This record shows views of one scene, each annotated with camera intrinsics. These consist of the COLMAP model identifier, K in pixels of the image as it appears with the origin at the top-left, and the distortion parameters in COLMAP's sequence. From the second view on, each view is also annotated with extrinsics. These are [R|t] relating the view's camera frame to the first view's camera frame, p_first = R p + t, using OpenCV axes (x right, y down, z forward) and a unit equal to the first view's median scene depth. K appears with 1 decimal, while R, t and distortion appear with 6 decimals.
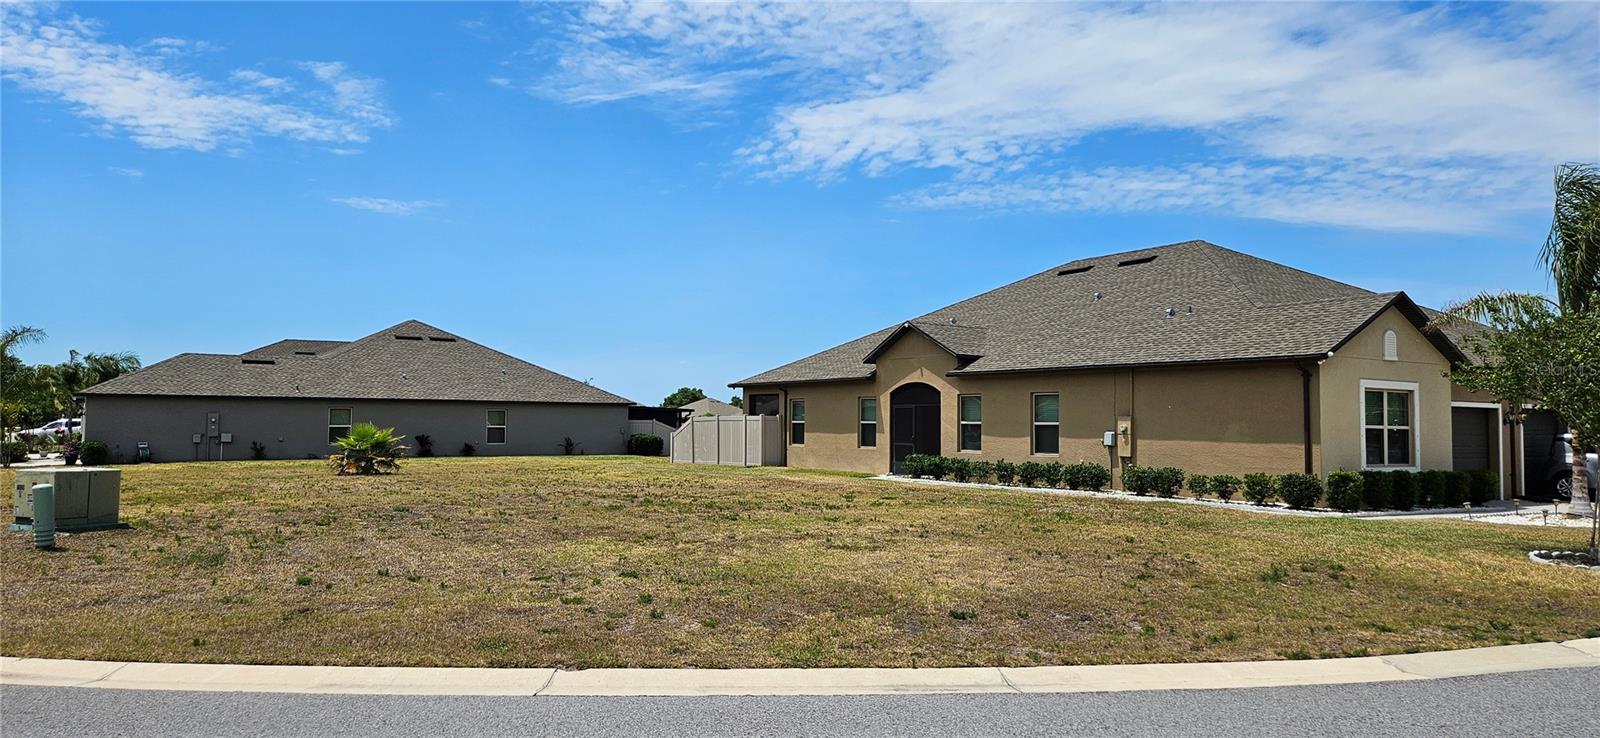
lens RADIAL K [[1081.7, 0, 800.0], [0, 1081.7, 369.0], [0, 0, 1]] dist [0.069692, -0.036997]
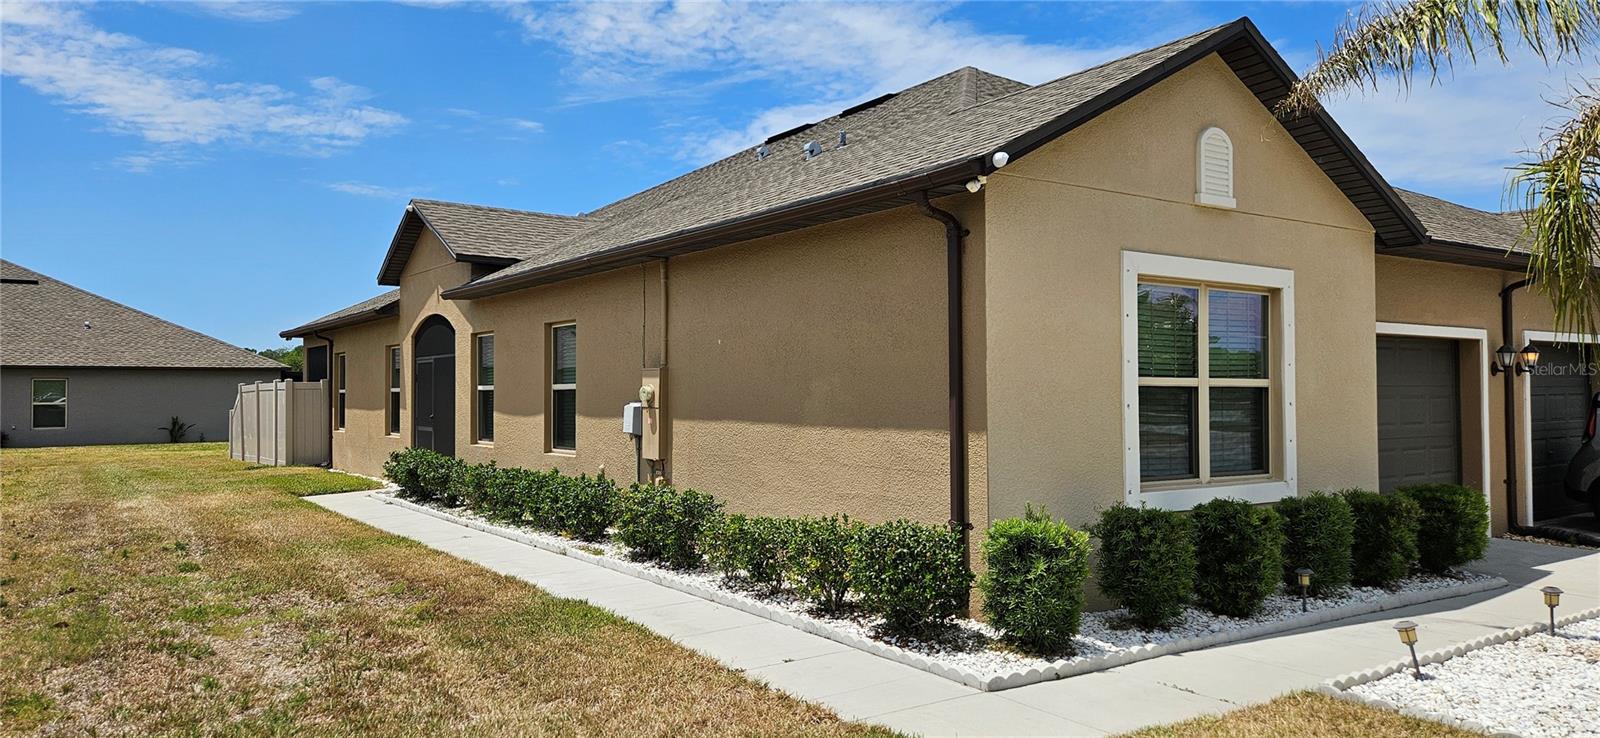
lens RADIAL K [[1081.7, 0, 800.0], [0, 1081.7, 369.0], [0, 0, 1]] dist [0.069692, -0.036997]
pose [[0.999451, -0.011745, 0.030969, 0.344474], [0.010863, 0.999535, 0.028477, 0.032501], [-0.031289, -0.028125, 0.999115, 0.565283]]
